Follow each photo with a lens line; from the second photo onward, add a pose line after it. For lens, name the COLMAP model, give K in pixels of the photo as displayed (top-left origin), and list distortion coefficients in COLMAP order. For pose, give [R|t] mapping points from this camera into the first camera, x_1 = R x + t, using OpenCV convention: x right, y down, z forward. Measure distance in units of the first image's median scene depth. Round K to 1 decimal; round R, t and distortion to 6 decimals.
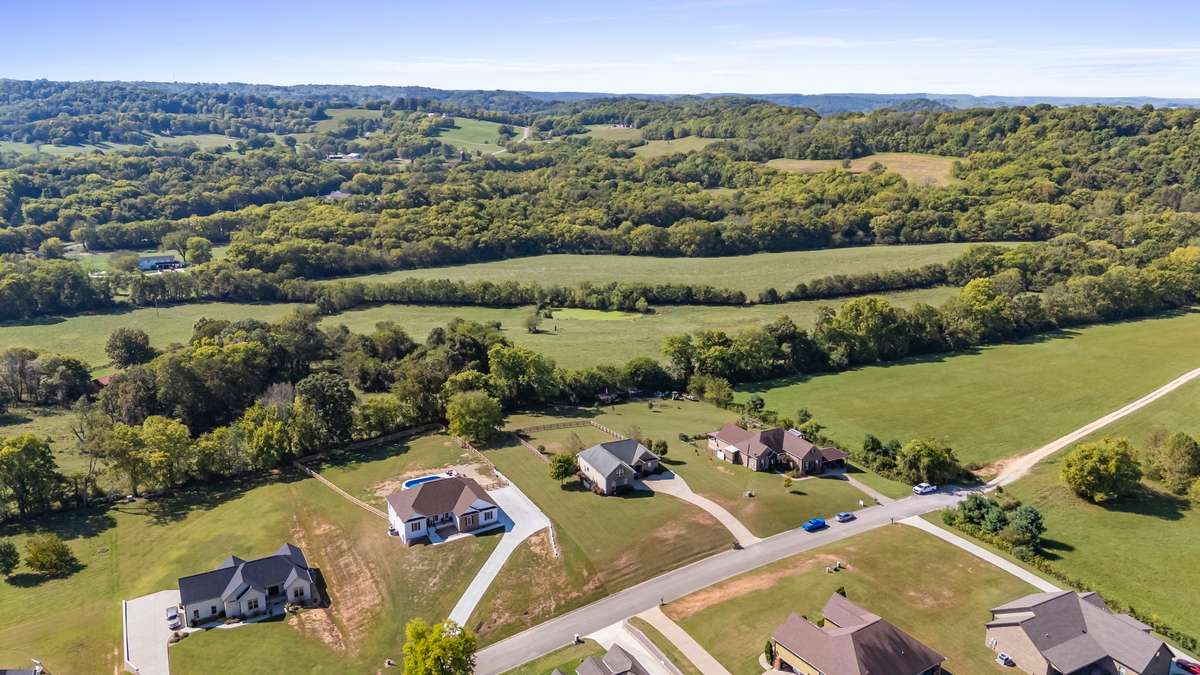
lens RADIAL K [[874.9, 0, 601.1], [0, 874.9, 334.2], [0, 0, 1]] dist [0.050238, -0.030855]
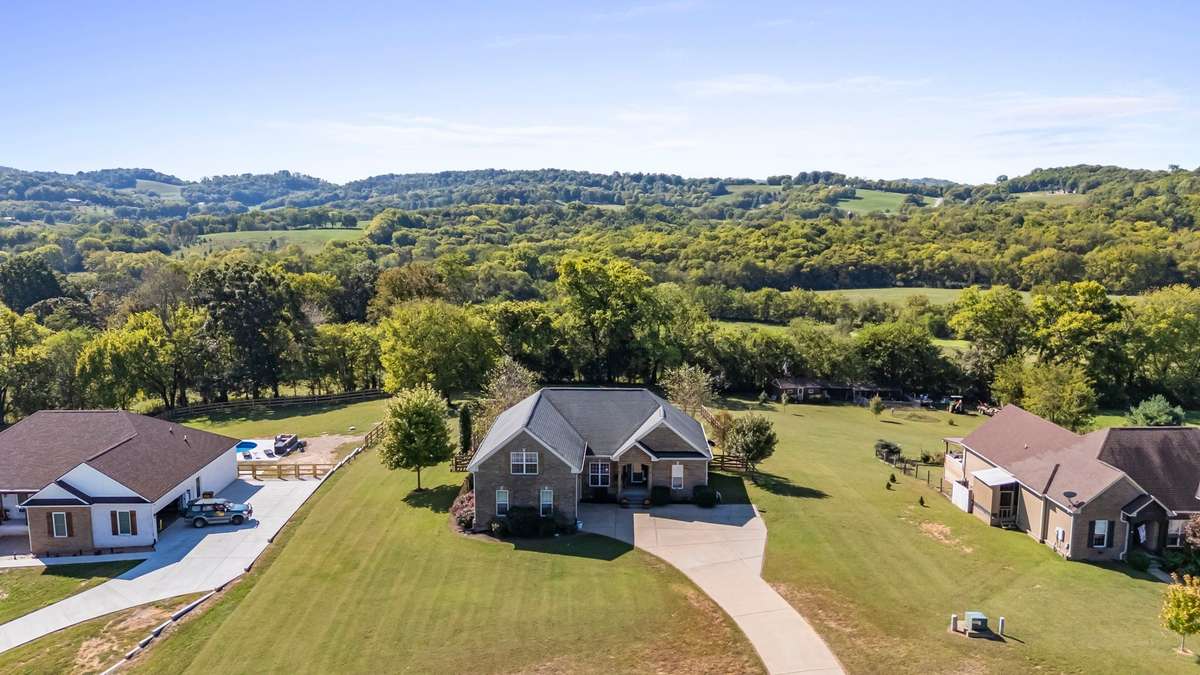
lens RADIAL K [[874.9, 0, 598.8], [0, 874.9, 332.4], [0, 0, 1]] dist [0.050238, -0.030855]
pose [[0.889858, 0.063497, -0.451796, 0.054598], [-0.114846, 0.989555, -0.087125, 0.041841], [0.441545, 0.129415, 0.887857, 0.224666]]
